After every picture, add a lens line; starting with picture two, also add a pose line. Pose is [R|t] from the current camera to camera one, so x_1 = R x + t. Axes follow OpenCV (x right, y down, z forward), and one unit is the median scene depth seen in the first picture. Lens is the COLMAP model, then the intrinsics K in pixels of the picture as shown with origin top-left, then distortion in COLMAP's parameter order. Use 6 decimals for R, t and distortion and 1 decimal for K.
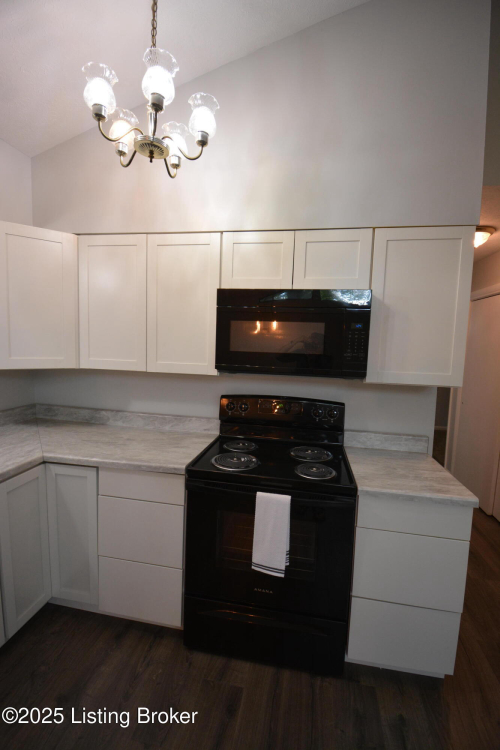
lens RADIAL K [[331.1, 0, 250.0], [0, 331.1, 375.0], [0, 0, 1]] dist [0.021087, -0.027855]
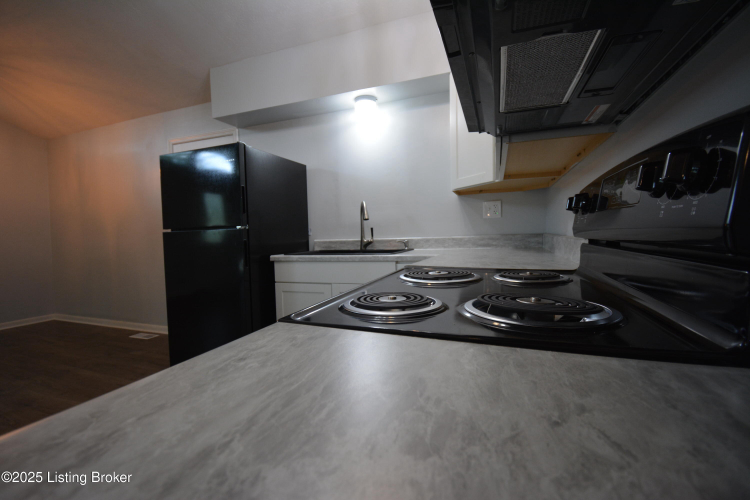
lens RADIAL K [[331.1, 0, 375.0], [0, 331.1, 250.0], [0, 0, 1]] dist [0.021087, -0.027855]
pose [[-0.175384, 0.021239, -0.984271, 0.440699], [-0.074714, 0.996597, 0.034818, 0.153076], [0.981661, 0.079645, -0.173200, 0.763845]]
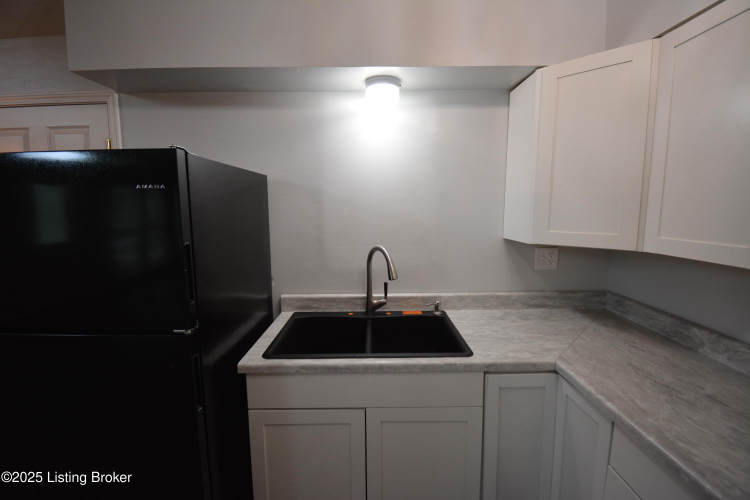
lens RADIAL K [[331.1, 0, 375.0], [0, 331.1, 250.0], [0, 0, 1]] dist [0.021087, -0.027855]
pose [[0.182483, 0.093327, -0.978770, 0.012455], [-0.084732, 0.993274, 0.078912, -0.027964], [0.979551, 0.068533, 0.189164, 0.345396]]
